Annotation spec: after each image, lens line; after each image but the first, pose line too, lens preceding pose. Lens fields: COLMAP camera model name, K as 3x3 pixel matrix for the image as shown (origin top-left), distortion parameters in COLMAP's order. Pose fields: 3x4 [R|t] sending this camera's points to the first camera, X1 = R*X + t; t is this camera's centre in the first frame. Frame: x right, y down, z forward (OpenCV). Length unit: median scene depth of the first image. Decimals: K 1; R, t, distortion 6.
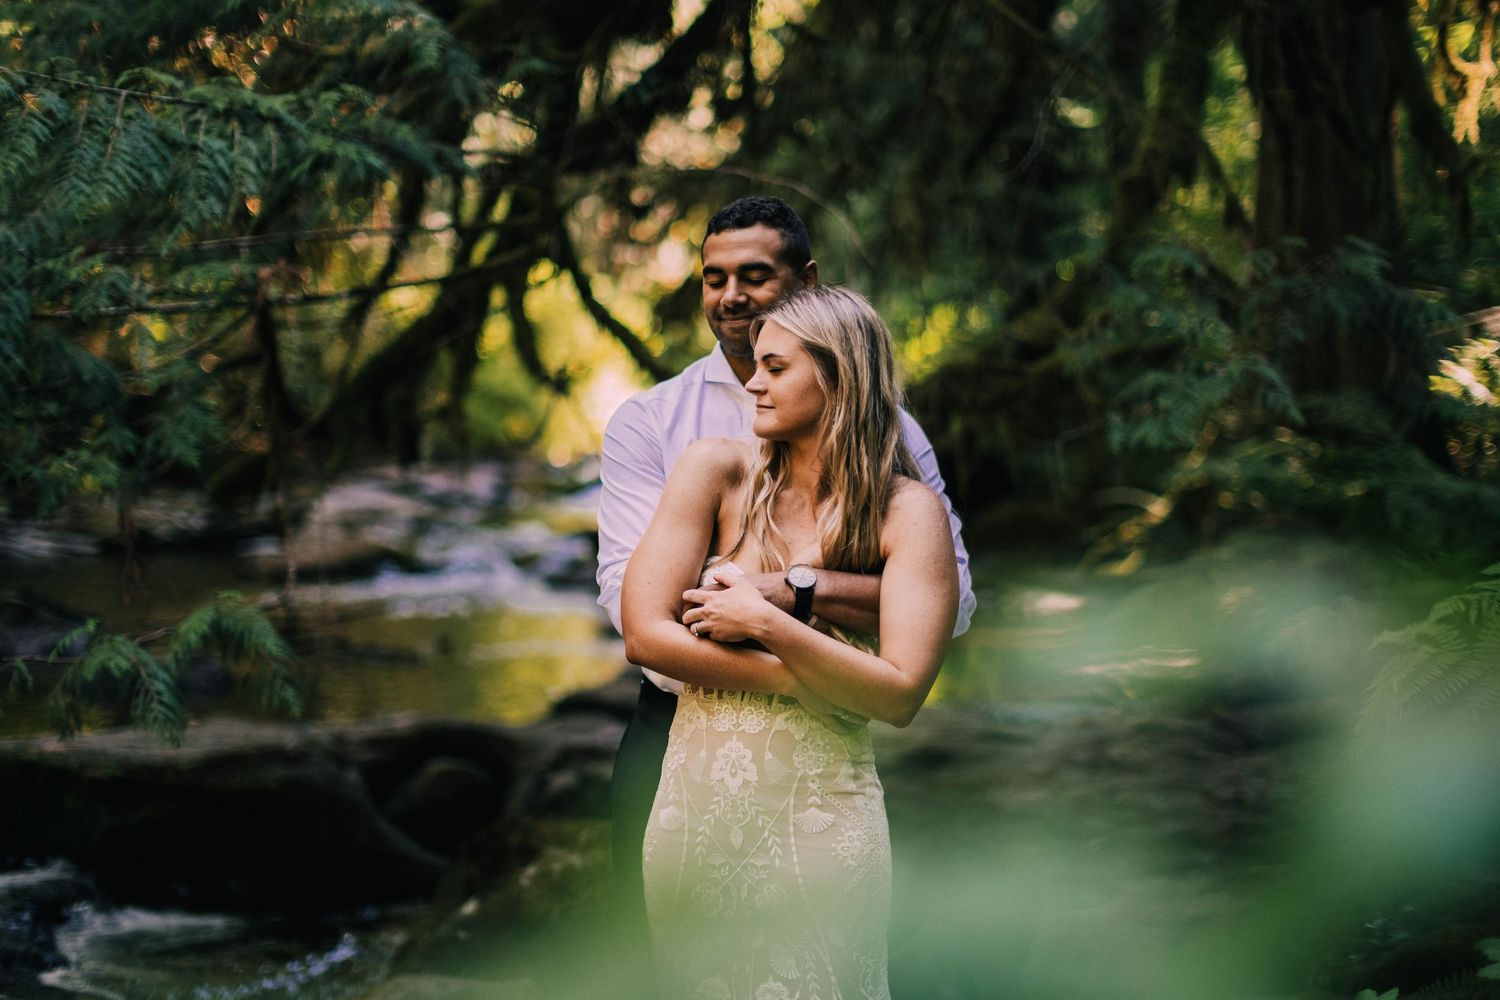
lens RADIAL K [[2138.0, 0, 775.8], [0, 2138.0, 527.8], [0, 0, 1]] dist [0.011835, -0.069426]
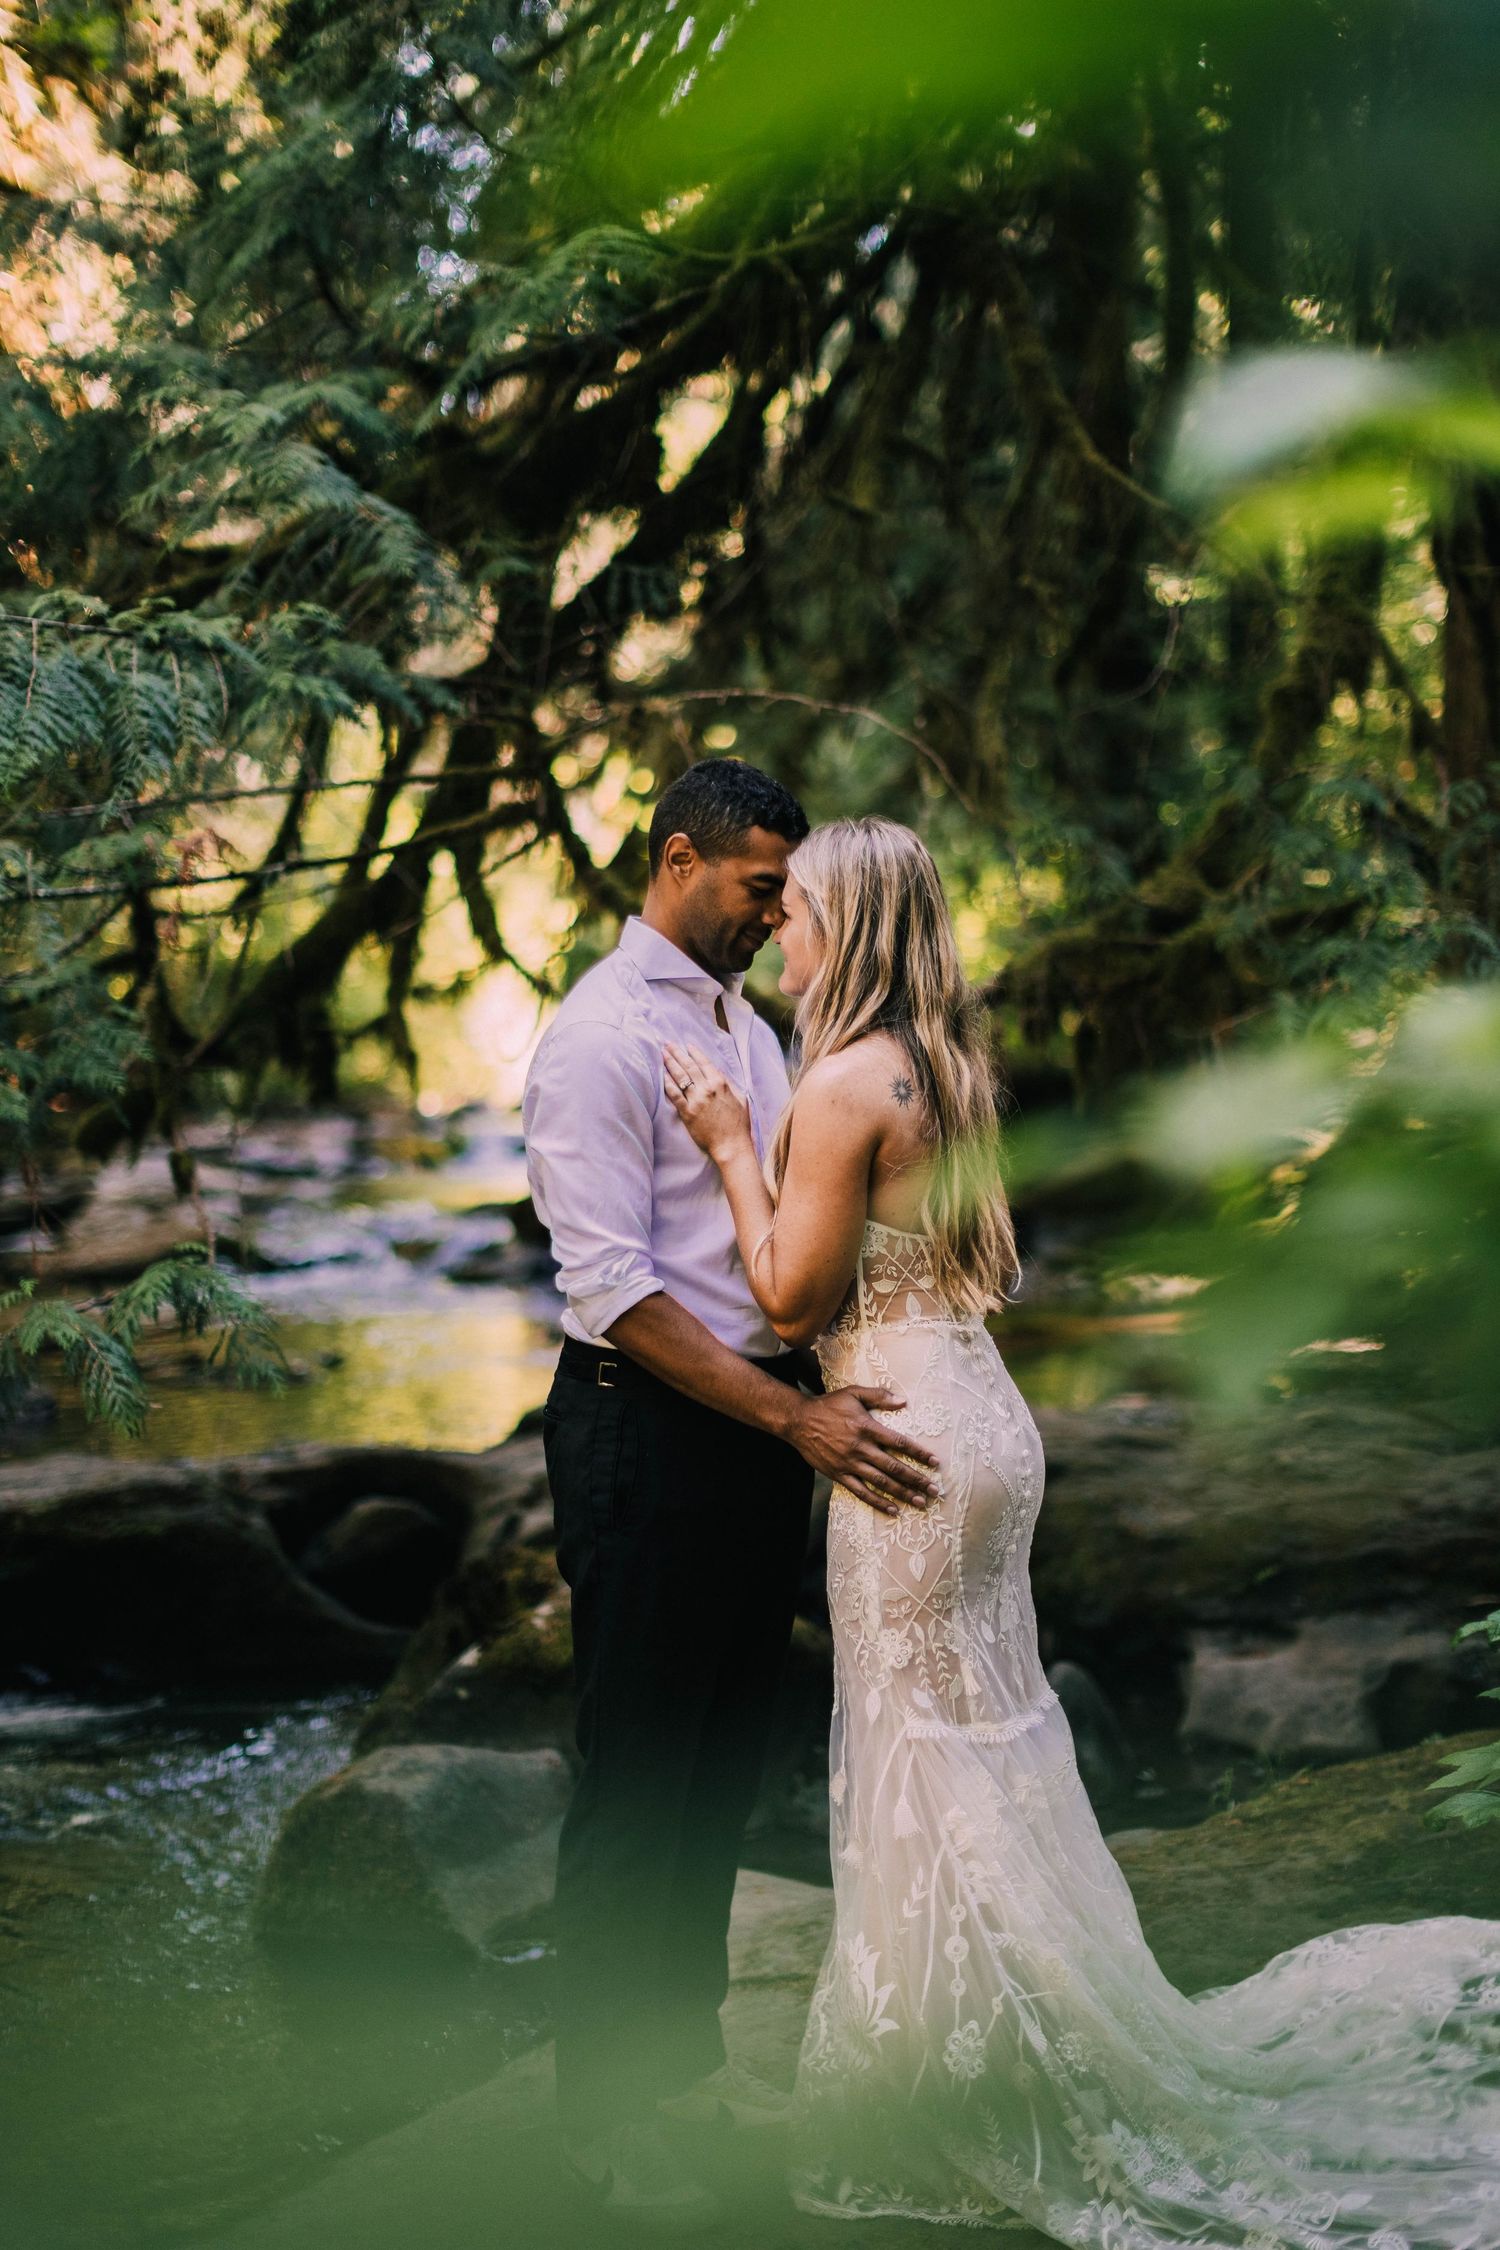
lens RADIAL K [[3207.0, 0, 750.0], [0, 3207.0, 1125.0], [0, 0, 1]] dist [0.011835, -0.069426]
pose [[0.999589, -0.027897, 0.006618, -0.040809], [0.028062, 0.999258, -0.026396, 0.017597], [-0.005876, 0.026571, 0.999630, -0.148878]]
